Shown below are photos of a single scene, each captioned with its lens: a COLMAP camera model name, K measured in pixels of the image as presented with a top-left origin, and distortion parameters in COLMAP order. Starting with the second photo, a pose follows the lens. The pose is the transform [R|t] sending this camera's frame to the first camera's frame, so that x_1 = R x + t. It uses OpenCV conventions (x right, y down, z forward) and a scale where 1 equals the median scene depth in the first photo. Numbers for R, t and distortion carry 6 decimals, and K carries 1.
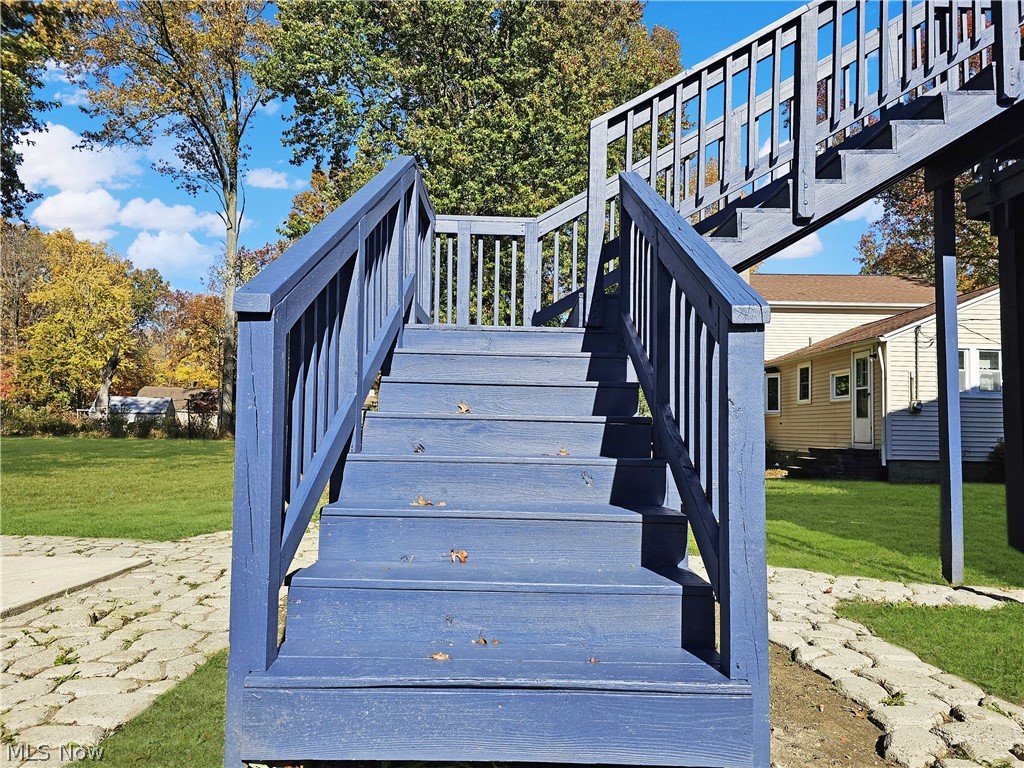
lens RADIAL K [[688.0, 0, 512.0], [0, 688.0, 384.0], [0, 0, 1]] dist [0.028795, 0.000011]
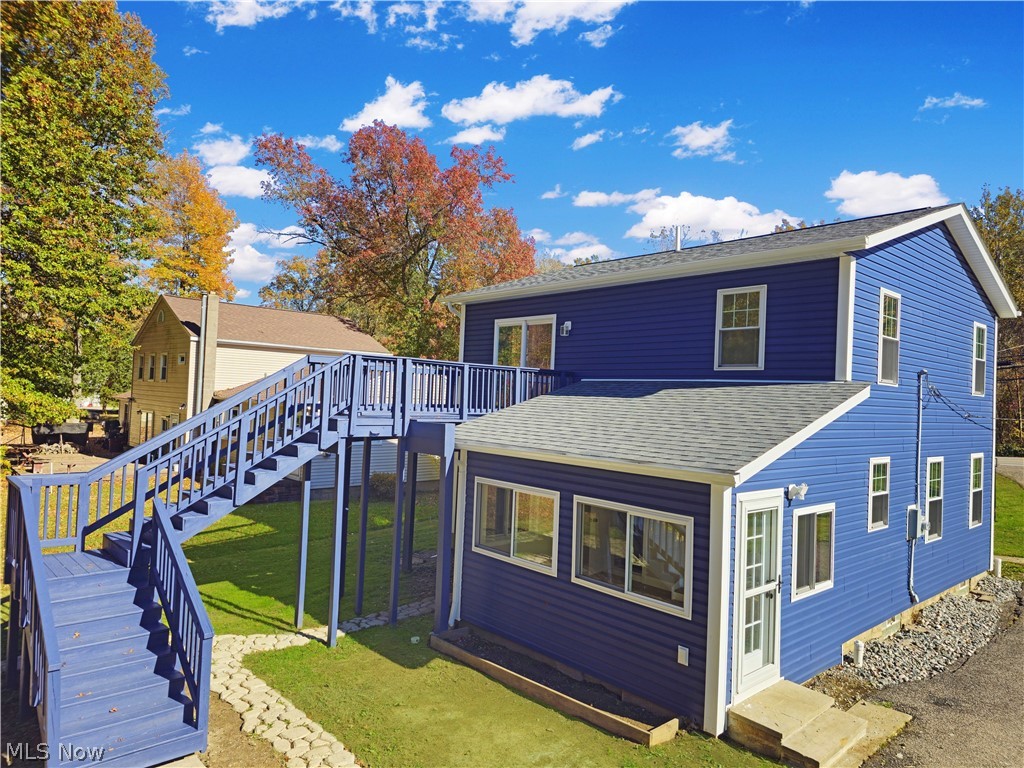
lens RADIAL K [[688.0, 0, 512.0], [0, 688.0, 384.0], [0, 0, 1]] dist [0.028795, 0.000011]
pose [[0.736576, 0.024547, 0.675909, -0.474225], [-0.073585, 0.996318, 0.044007, -0.796647], [-0.672340, -0.082151, 0.735670, -1.279909]]
